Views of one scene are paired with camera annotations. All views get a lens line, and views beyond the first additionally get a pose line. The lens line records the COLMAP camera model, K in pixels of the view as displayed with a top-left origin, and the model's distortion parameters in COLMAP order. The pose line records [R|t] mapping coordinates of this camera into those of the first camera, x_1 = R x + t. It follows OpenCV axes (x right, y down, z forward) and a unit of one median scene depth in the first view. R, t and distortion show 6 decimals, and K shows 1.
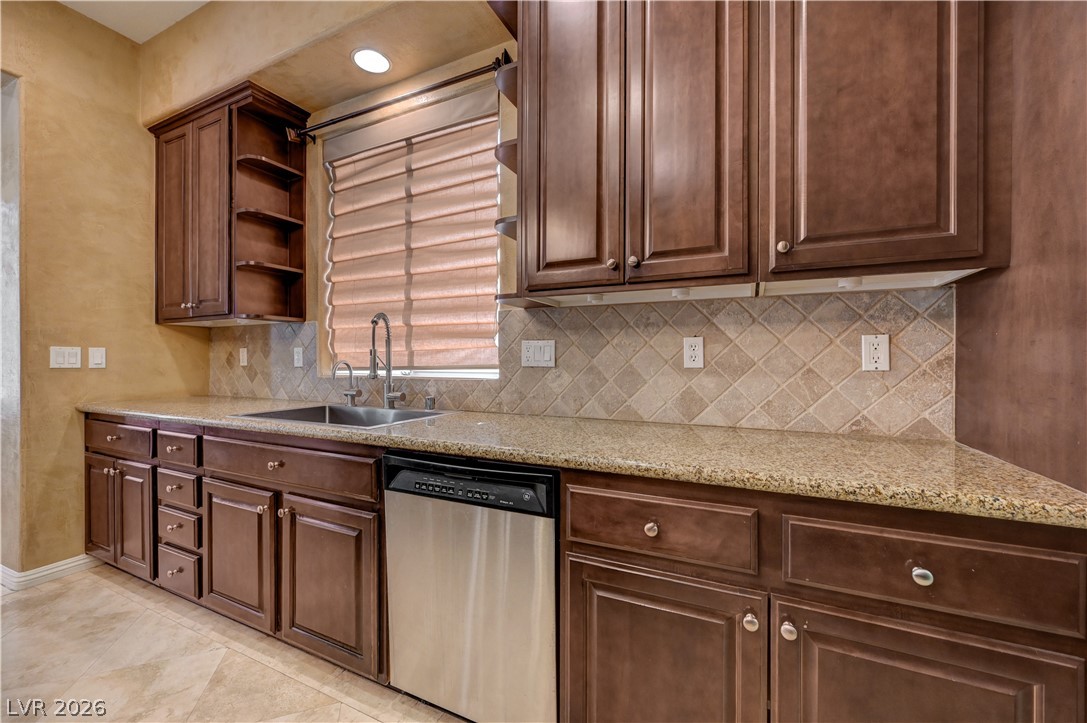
lens RADIAL K [[432.2, 0, 554.3], [0, 432.2, 363.8], [0, 0, 1]] dist [-0.001492, -0.000581]
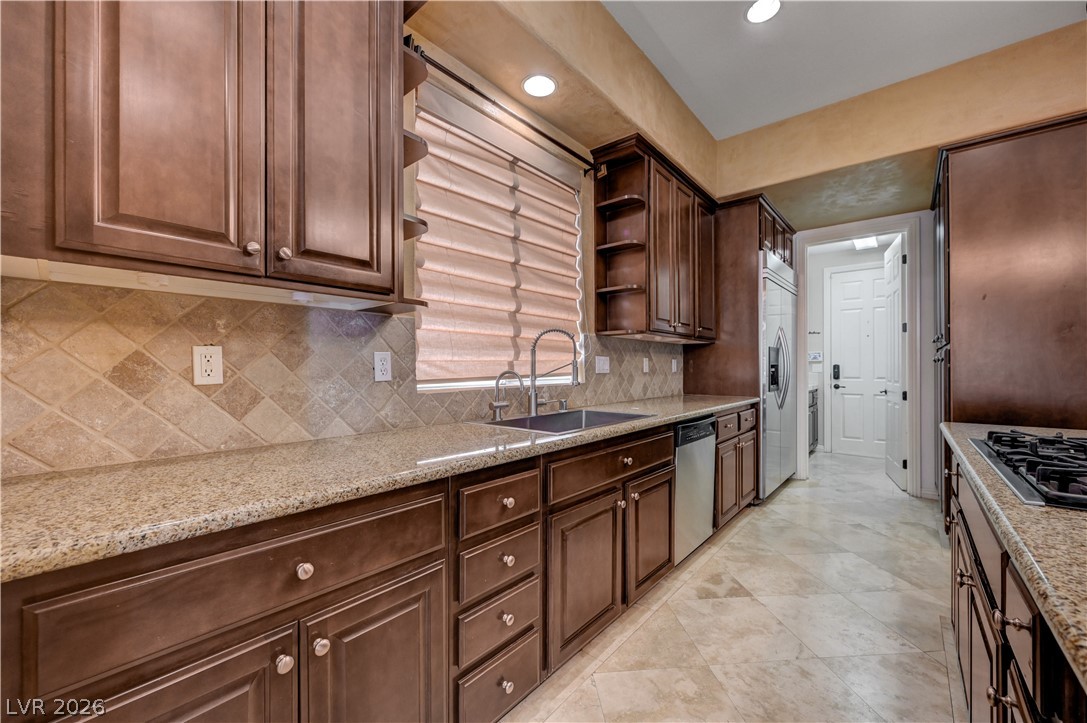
lens RADIAL K [[432.2, 0, 542.7], [0, 432.2, 368.0], [0, 0, 1]] dist [-0.001492, -0.000581]
pose [[0.254434, -0.003457, 0.967084, -1.415846], [0.009164, 0.999957, 0.001164, -0.013902], [-0.967047, 0.008566, 0.254455, 0.715702]]
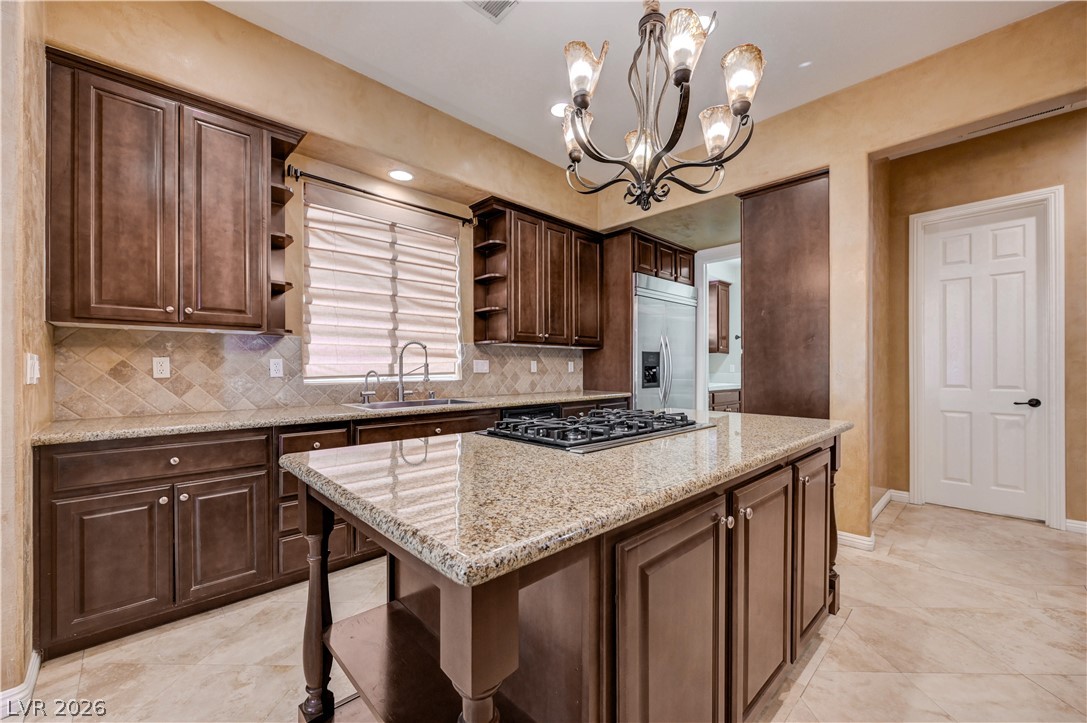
lens RADIAL K [[432.2, 0, 541.7], [0, 432.2, 368.6], [0, 0, 1]] dist [-0.001492, -0.000581]
pose [[0.356732, -0.005404, 0.934191, -1.650800], [0.006832, 0.999972, 0.003176, -0.015423], [-0.934182, 0.005249, 0.356759, -0.010215]]
